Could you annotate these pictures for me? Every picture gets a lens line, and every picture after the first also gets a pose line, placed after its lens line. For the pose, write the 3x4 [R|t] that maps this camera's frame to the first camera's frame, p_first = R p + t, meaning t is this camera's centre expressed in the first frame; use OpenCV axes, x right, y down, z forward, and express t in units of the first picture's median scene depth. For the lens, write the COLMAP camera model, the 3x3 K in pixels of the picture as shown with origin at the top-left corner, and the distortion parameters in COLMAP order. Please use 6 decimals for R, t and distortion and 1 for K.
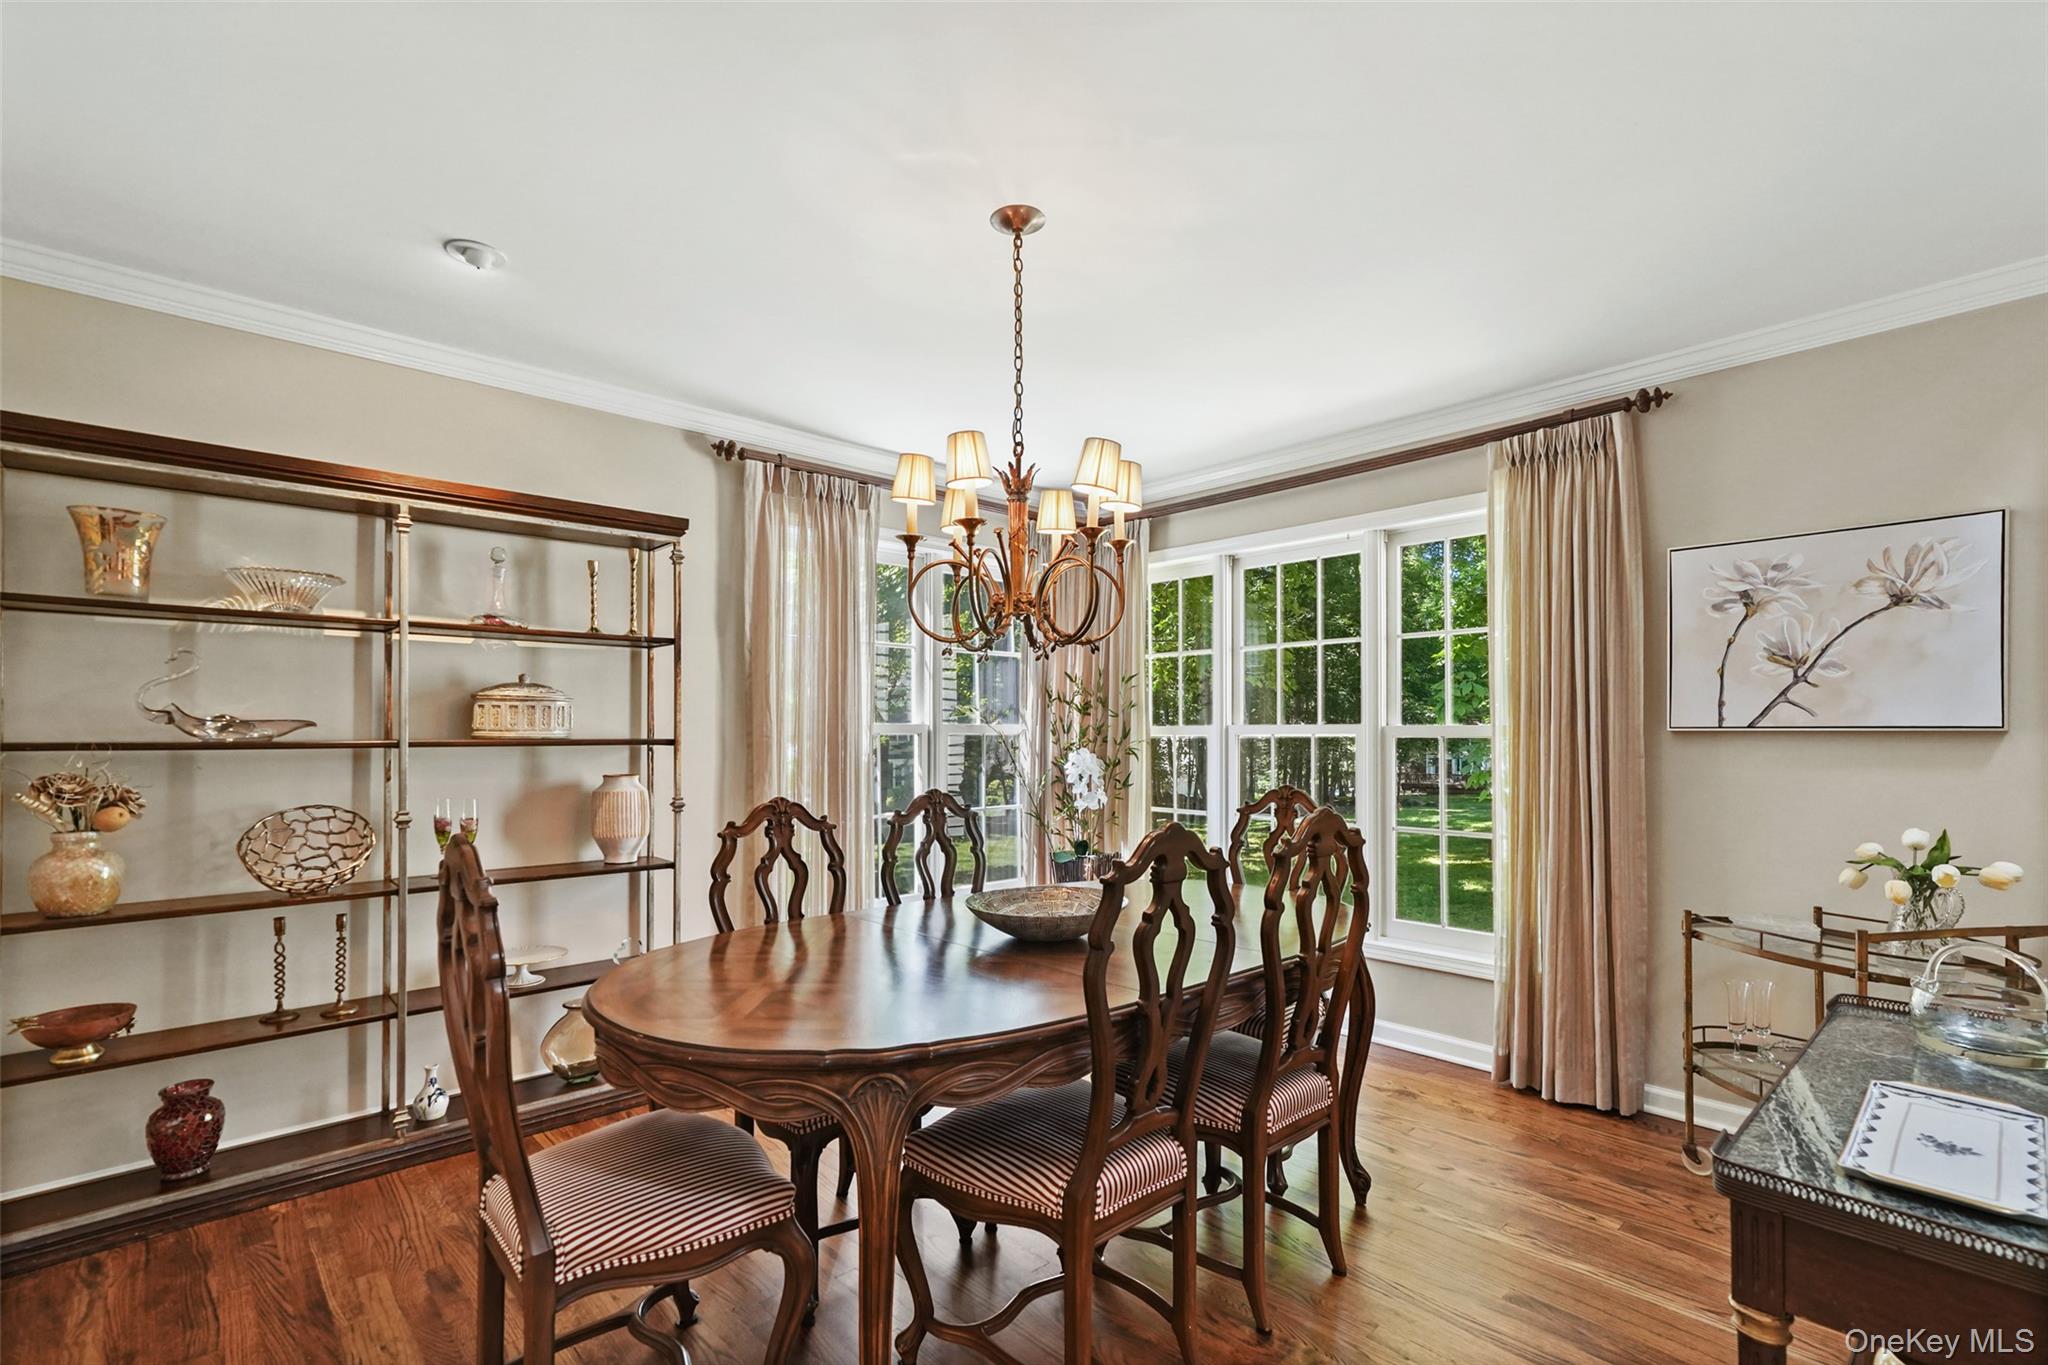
lens RADIAL K [[922.0, 0, 1009.9], [0, 922.0, 716.7], [0, 0, 1]] dist [0.003558, 0.000829]
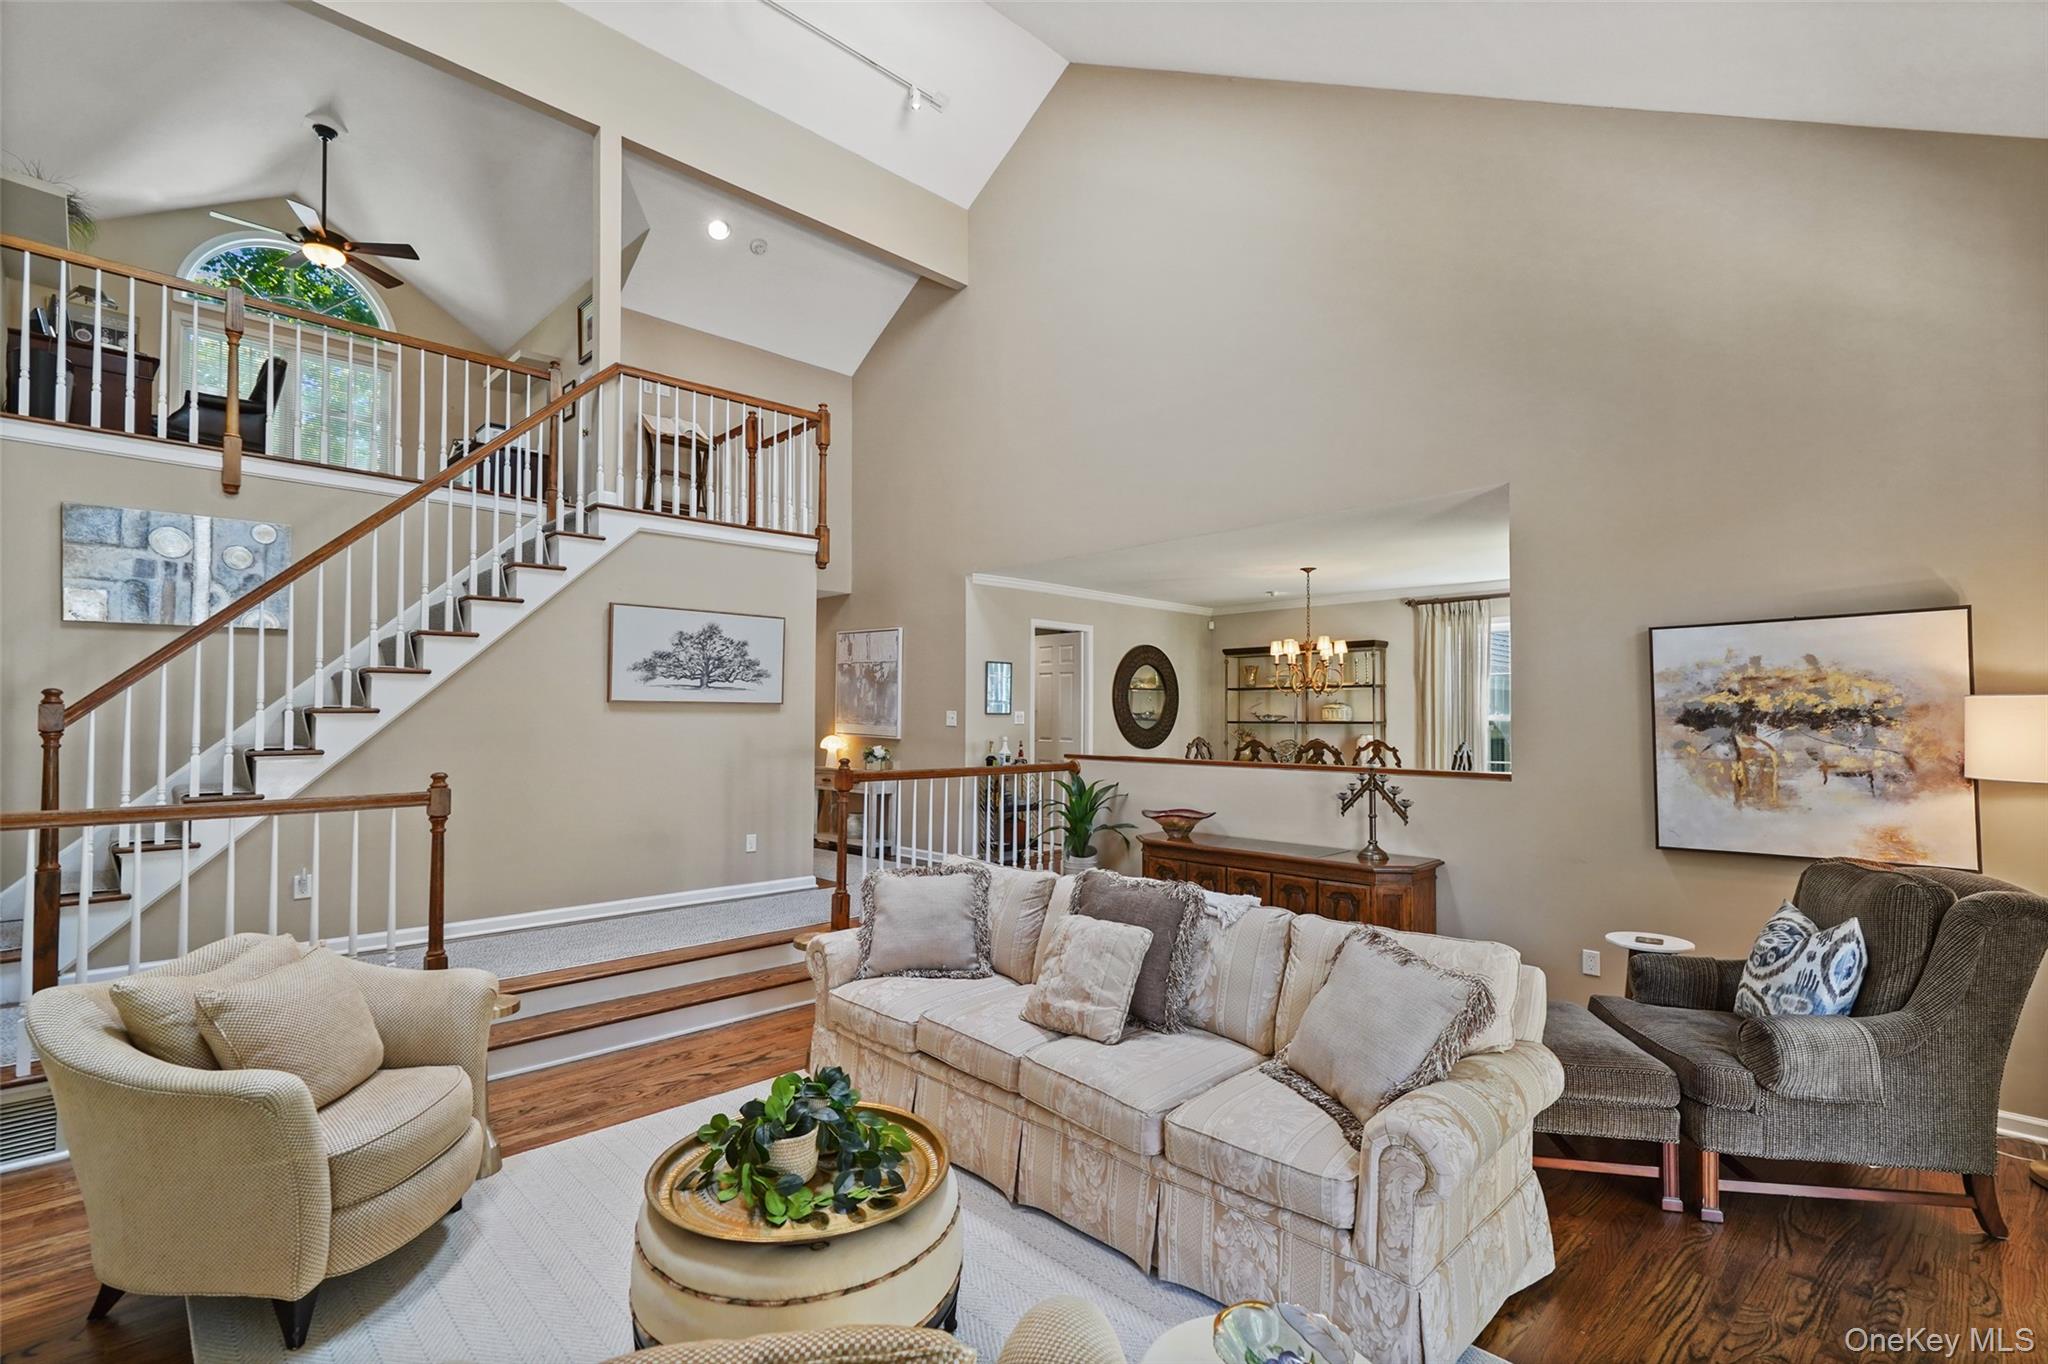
lens RADIAL K [[922.0, 0, 1009.9], [0, 922.0, 716.2], [0, 0, 1]] dist [0.003558, 0.000829]
pose [[0.036618, -0.009616, -0.999283, 2.724706], [0.005305, 0.999941, -0.009428, 0.034488], [0.999315, -0.004956, 0.036667, -0.183254]]
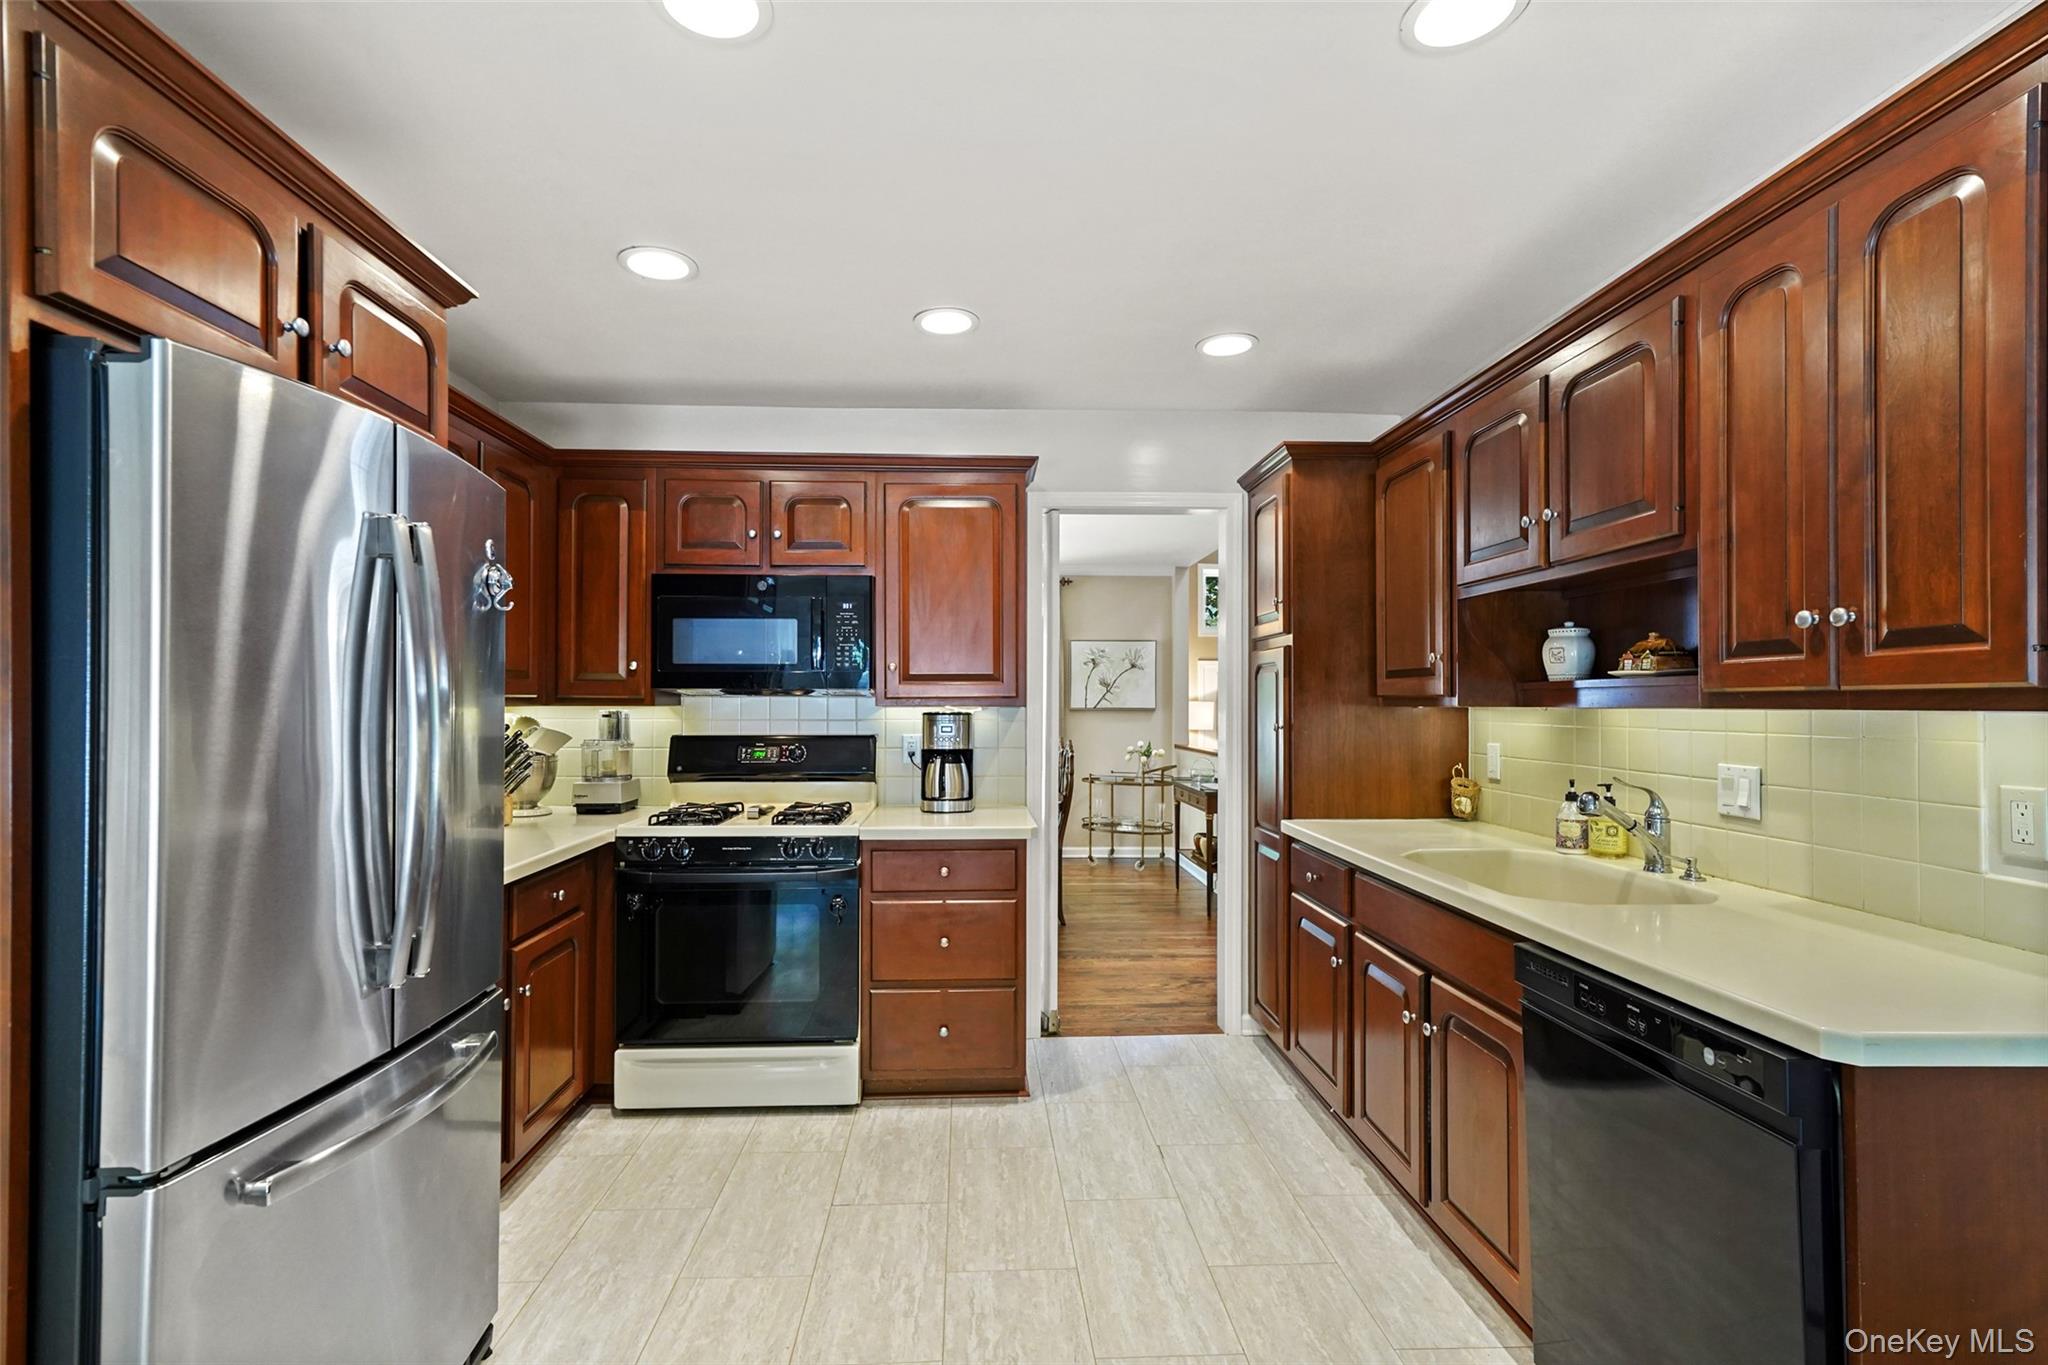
lens RADIAL K [[972.3, 0, 1024.0], [0, 972.3, 682.5], [0, 0, 1]] dist [0.000220, 0.000043]
pose [[0.620356, 0.003564, 0.784313, -1.662181], [-0.008273, 0.999964, 0.001999, -0.071524], [-0.784277, -0.007729, 0.620363, -0.659214]]
